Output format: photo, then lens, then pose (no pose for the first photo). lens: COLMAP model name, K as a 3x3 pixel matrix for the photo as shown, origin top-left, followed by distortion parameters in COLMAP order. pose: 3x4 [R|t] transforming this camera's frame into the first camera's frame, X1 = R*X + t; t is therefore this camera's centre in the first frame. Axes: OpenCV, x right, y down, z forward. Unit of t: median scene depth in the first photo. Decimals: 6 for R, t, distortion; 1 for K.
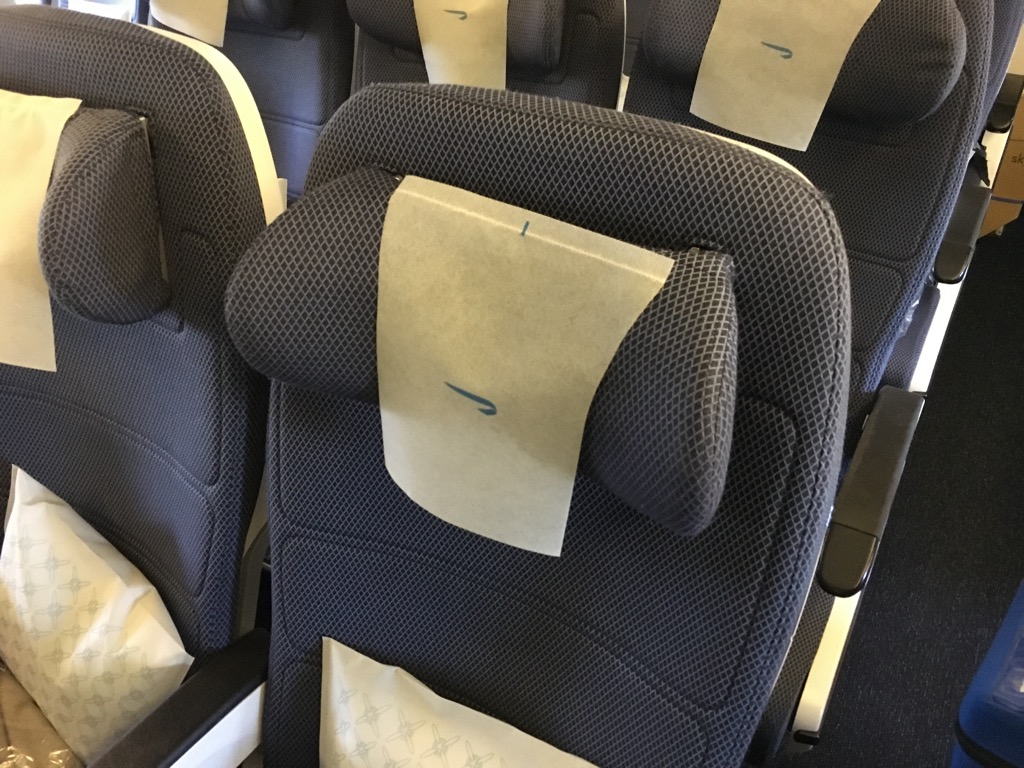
lens RADIAL K [[879.8, 0, 514.2], [0, 879.8, 383.0], [0, 0, 1]] dist [0.076845, -0.114347]
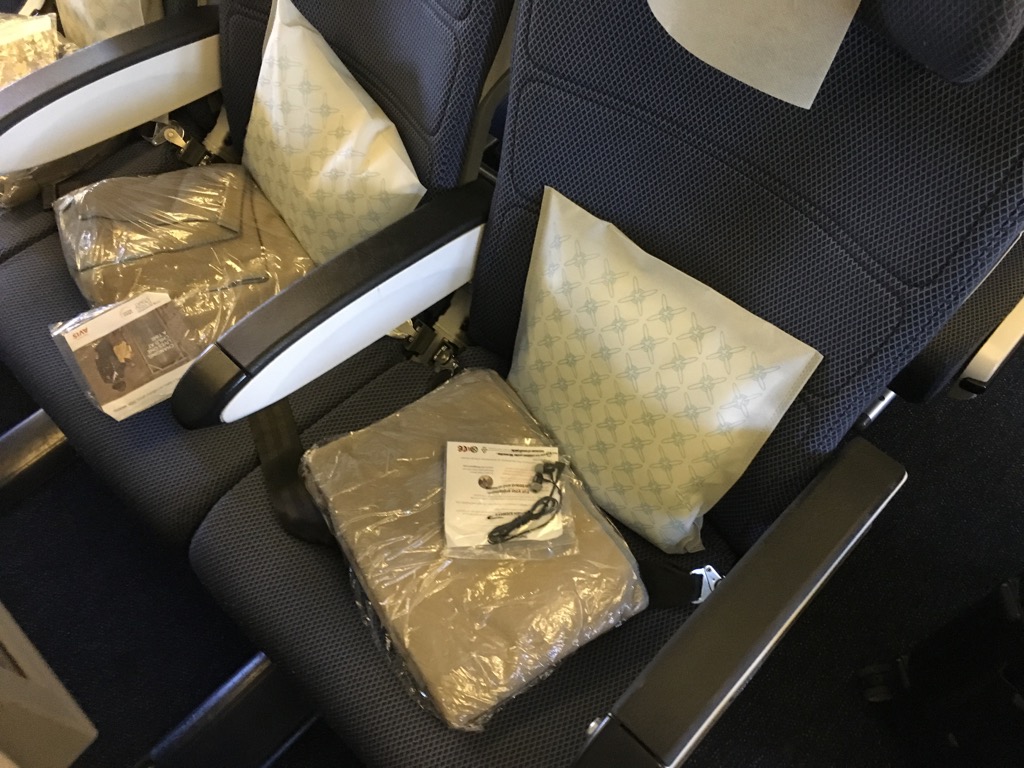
lens RADIAL K [[879.8, 0, 517.2], [0, 879.8, 383.1], [0, 0, 1]] dist [0.076845, -0.114347]
pose [[0.968081, 0.205947, -0.142843, -0.044619], [-0.143034, 0.921965, 0.359891, 0.121966], [0.205814, -0.327972, 0.921995, -0.073240]]
